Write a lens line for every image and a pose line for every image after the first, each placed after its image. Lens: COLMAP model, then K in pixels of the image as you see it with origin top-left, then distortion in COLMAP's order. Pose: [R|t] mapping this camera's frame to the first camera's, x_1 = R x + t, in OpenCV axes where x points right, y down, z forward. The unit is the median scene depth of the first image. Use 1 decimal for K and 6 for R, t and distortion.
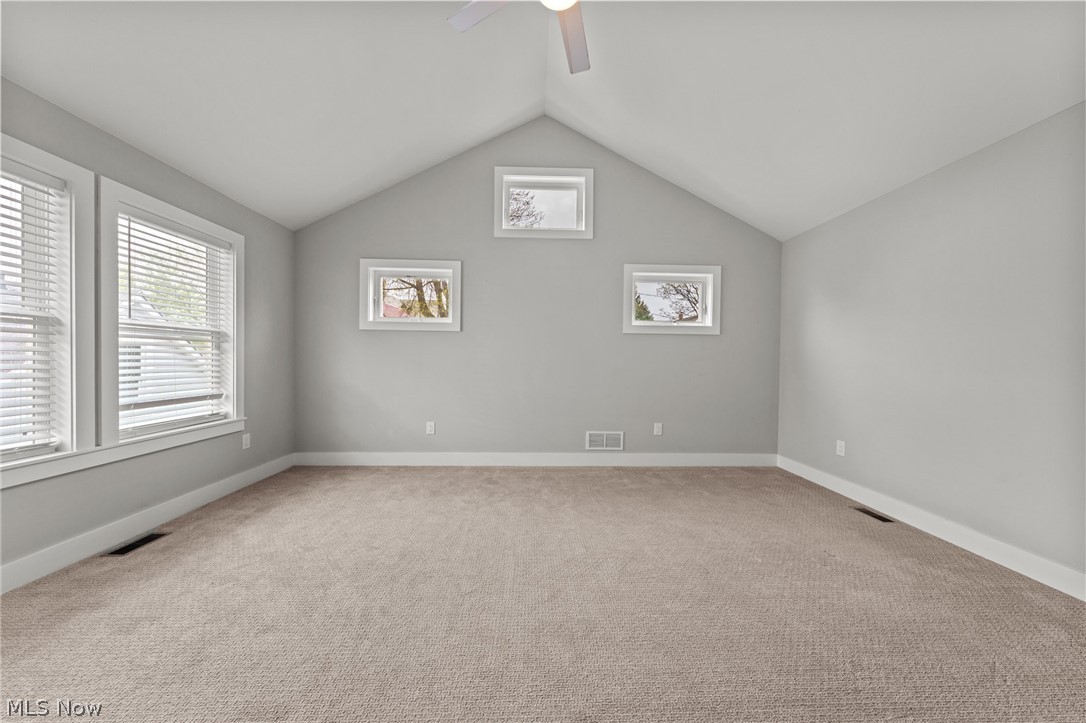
lens RADIAL K [[370.3, 0, 540.6], [0, 370.3, 364.9], [0, 0, 1]] dist [-0.001344, -0.000168]
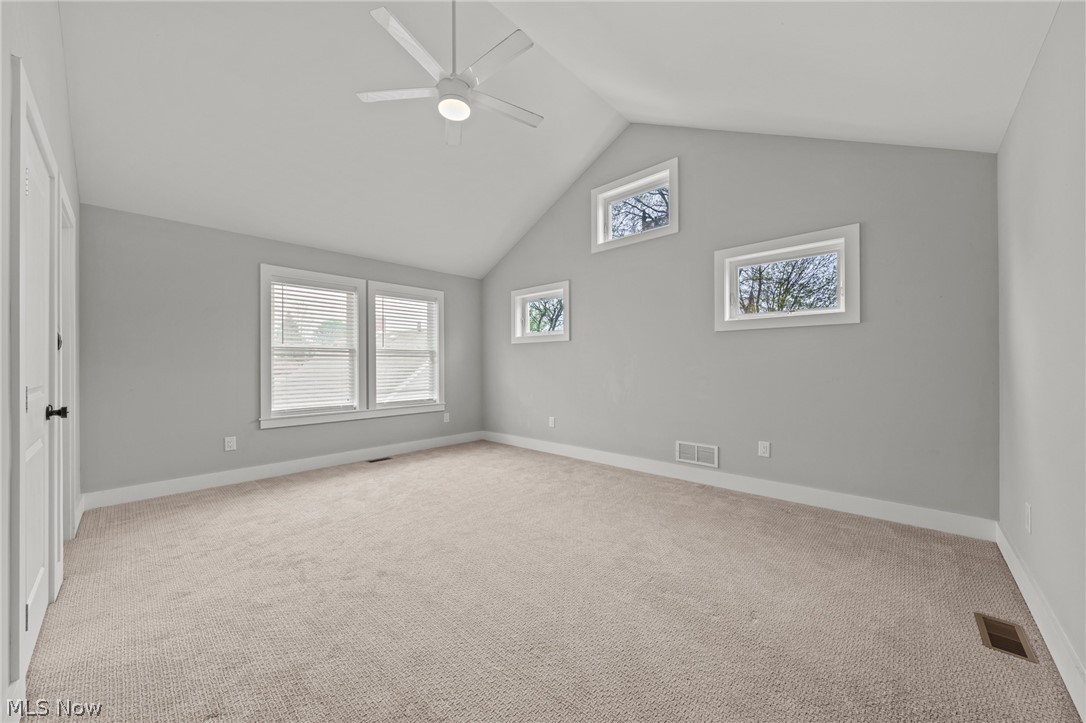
lens RADIAL K [[391.9, 0, 535.9], [0, 391.9, 365.4], [0, 0, 1]] dist [-0.001337, -0.000285]
pose [[0.702168, -0.014866, -0.711856, 0.698314], [0.003139, 0.999837, -0.017784, 0.009898], [0.712004, 0.010253, 0.702100, 0.076920]]
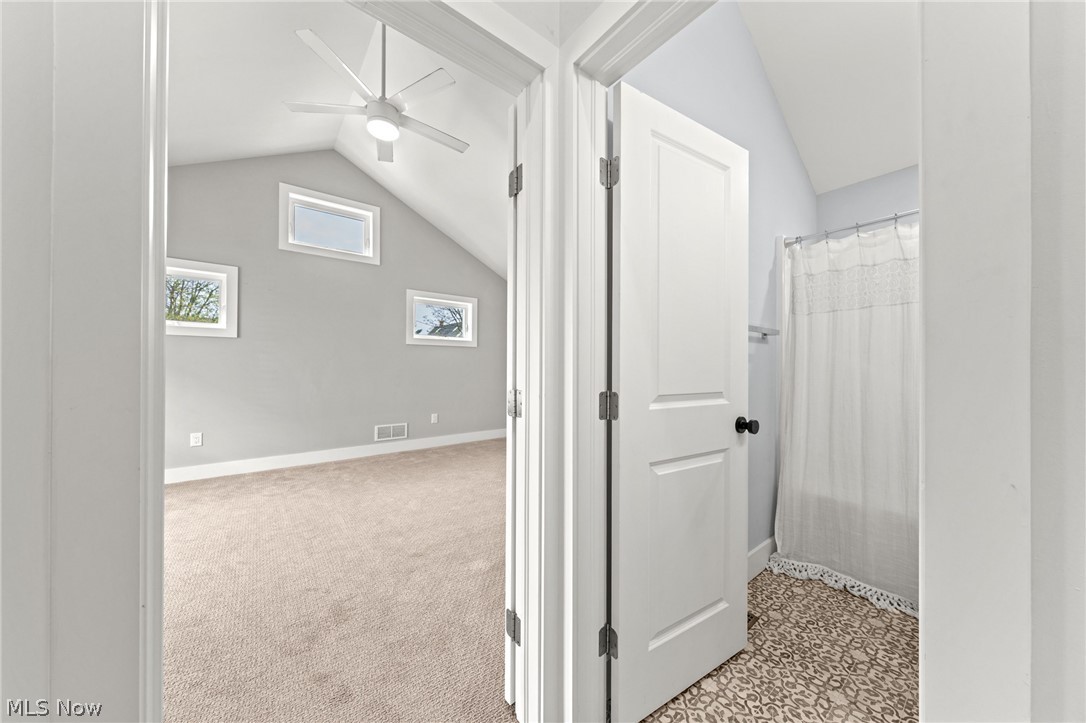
lens RADIAL K [[370.3, 0, 547.6], [0, 370.3, 364.2], [0, 0, 1]] dist [-0.001344, -0.000168]
pose [[0.800142, -0.005330, 0.599787, -0.175722], [0.013695, 0.999862, -0.009385, 0.000858], [-0.599654, 0.015724, 0.800105, -0.344422]]
